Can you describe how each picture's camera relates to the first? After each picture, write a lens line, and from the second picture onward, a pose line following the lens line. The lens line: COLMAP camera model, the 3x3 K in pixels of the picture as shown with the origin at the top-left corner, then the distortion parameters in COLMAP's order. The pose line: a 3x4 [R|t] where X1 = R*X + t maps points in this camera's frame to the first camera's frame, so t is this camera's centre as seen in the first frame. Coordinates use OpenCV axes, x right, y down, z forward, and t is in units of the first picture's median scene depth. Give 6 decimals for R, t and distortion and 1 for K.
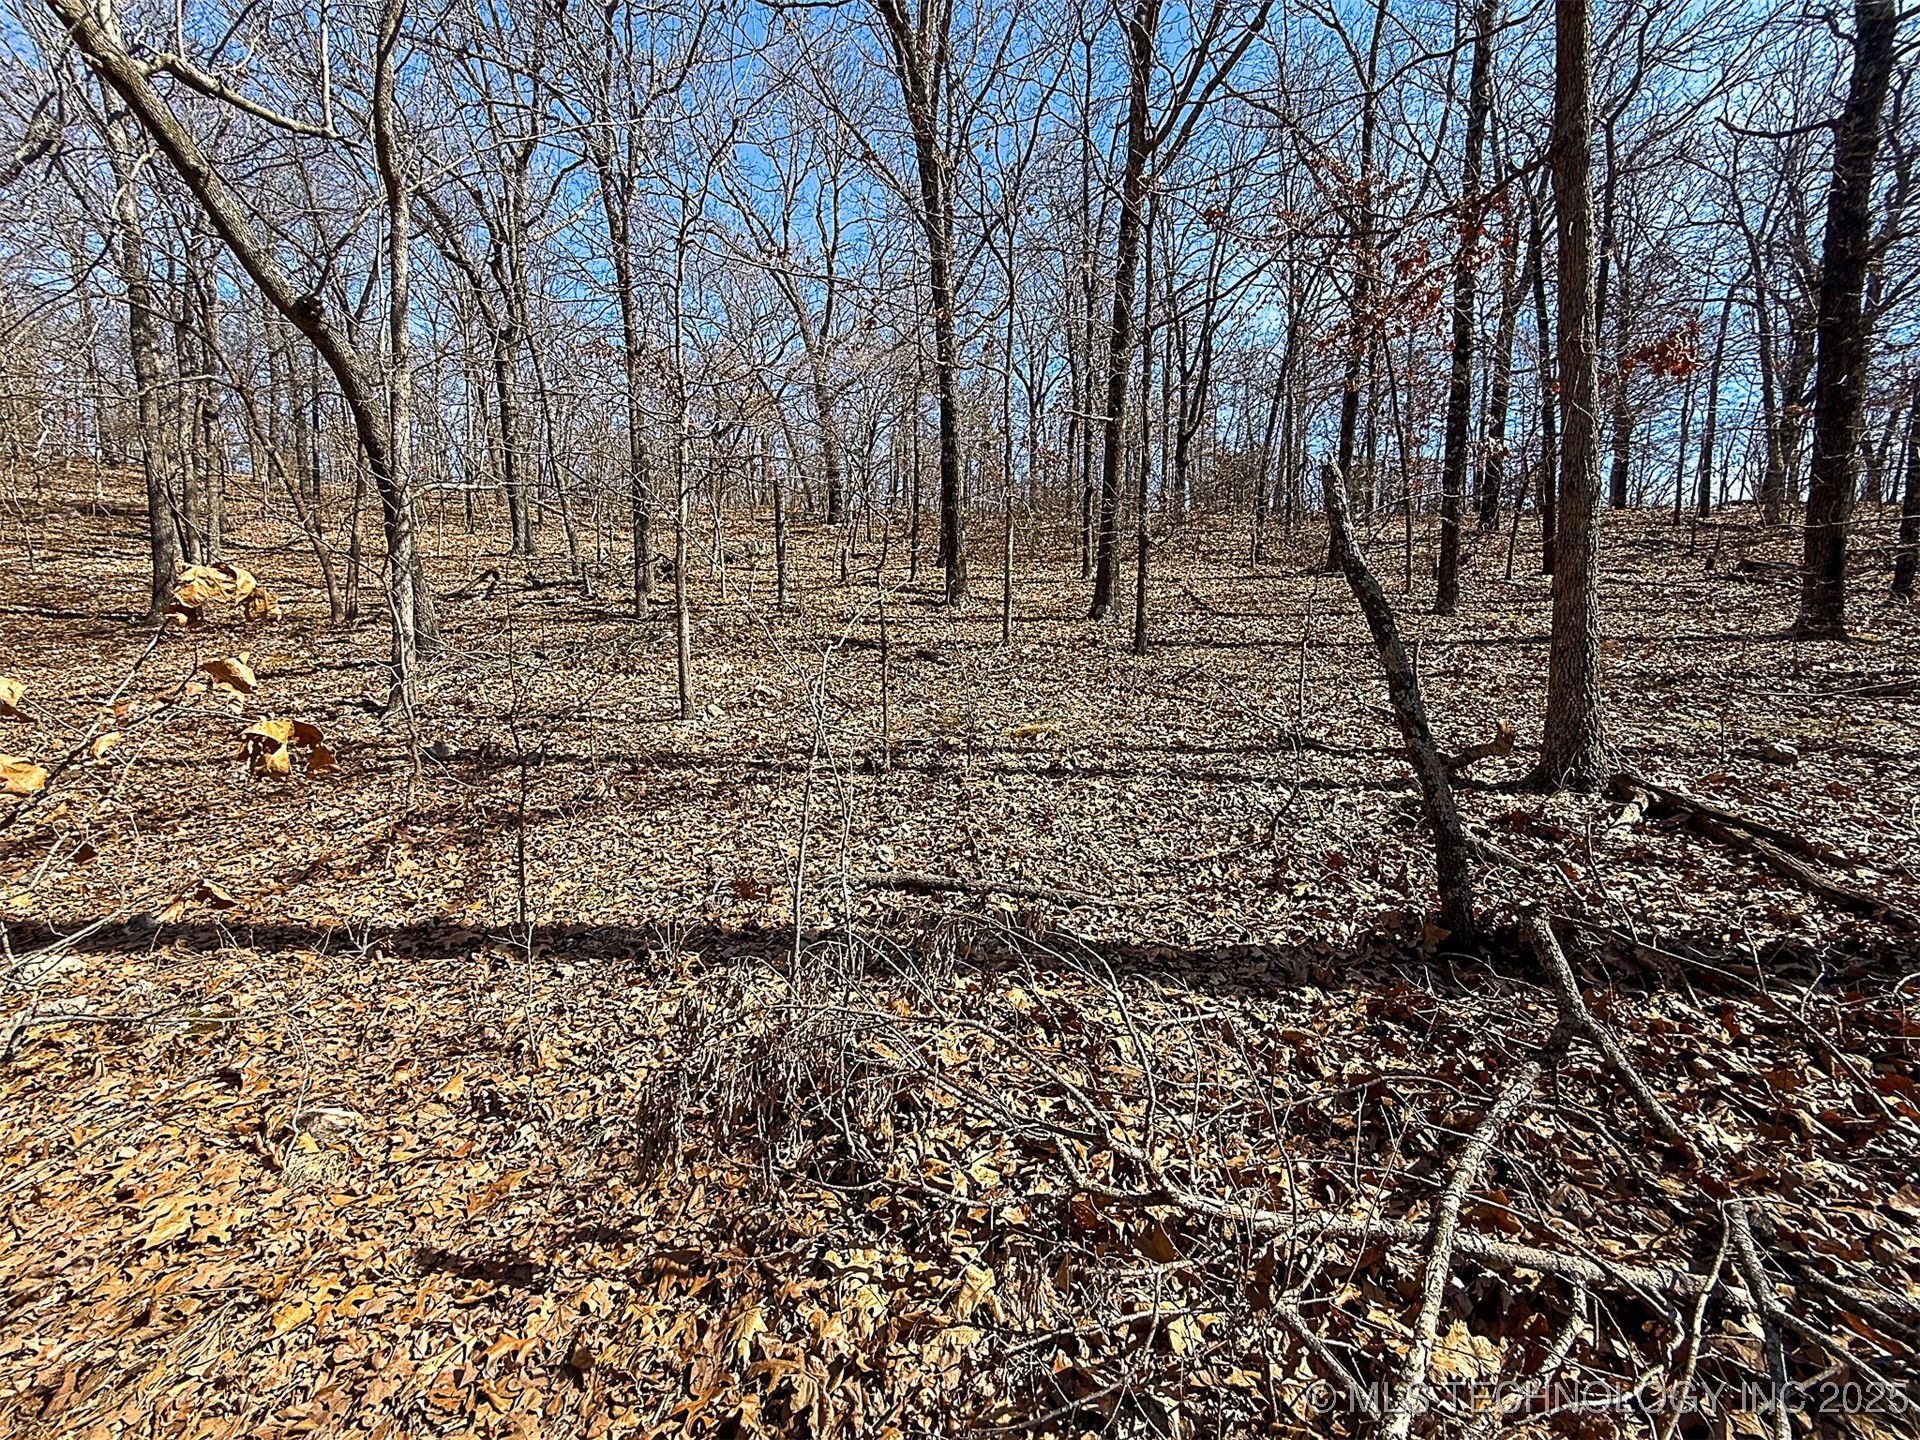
lens RADIAL K [[768.0, 0, 965.4], [0, 768.0, 723.1], [0, 0, 1]] dist [0.000382, 0.000659]
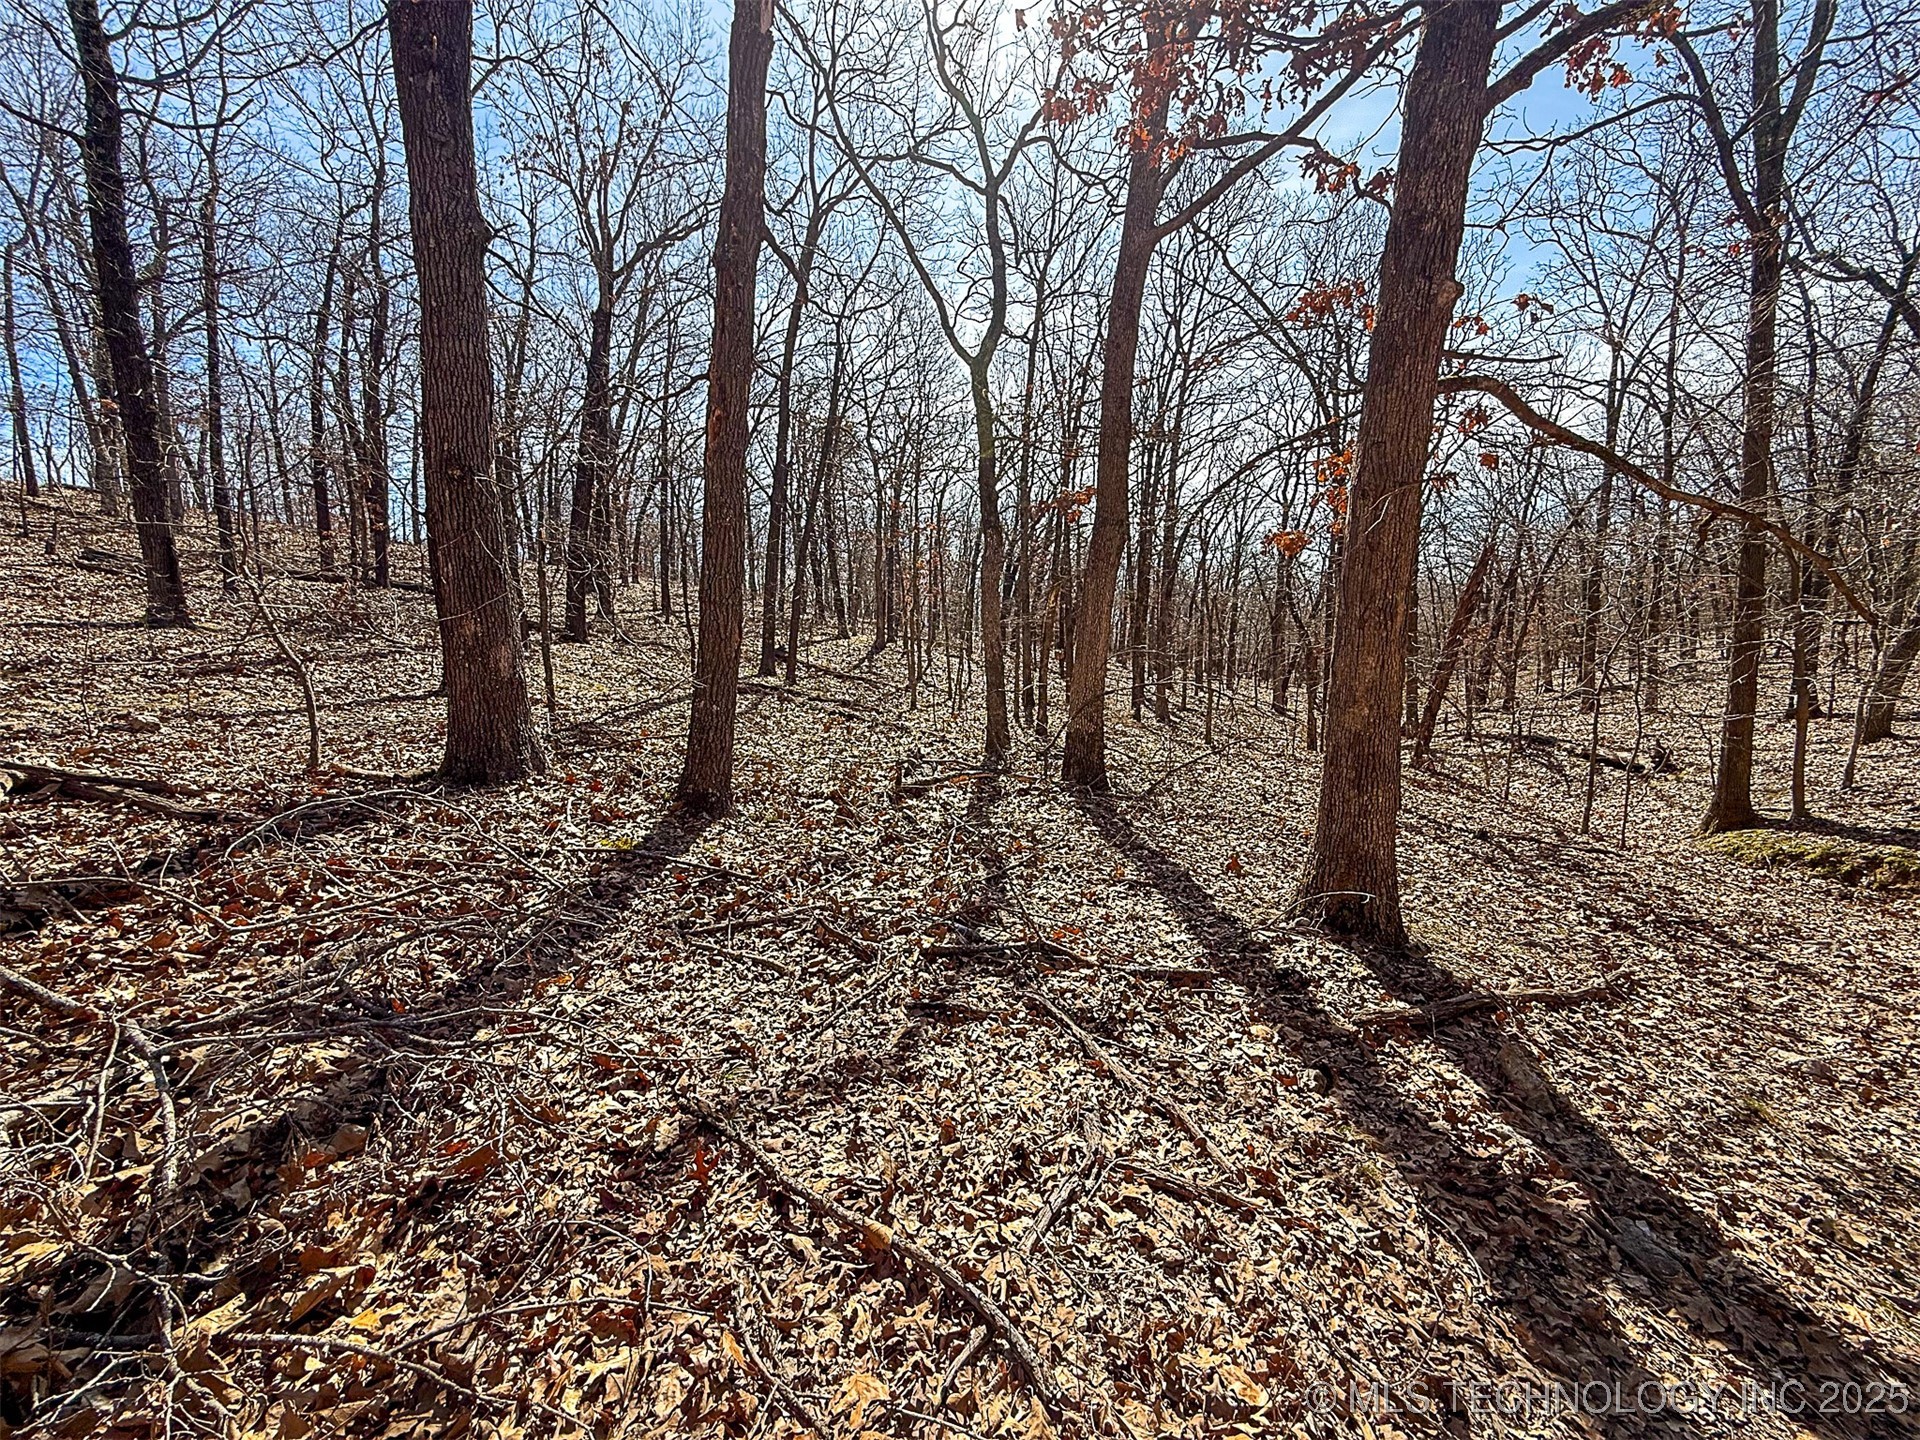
lens RADIAL K [[768.0, 0, 966.1], [0, 768.0, 721.0], [0, 0, 1]] dist [0.000382, 0.000659]
pose [[-0.047490, -0.107641, 0.993055, -0.170020], [0.102760, 0.988375, 0.112048, 0.044673], [-0.993572, 0.107367, -0.035877, -0.223930]]
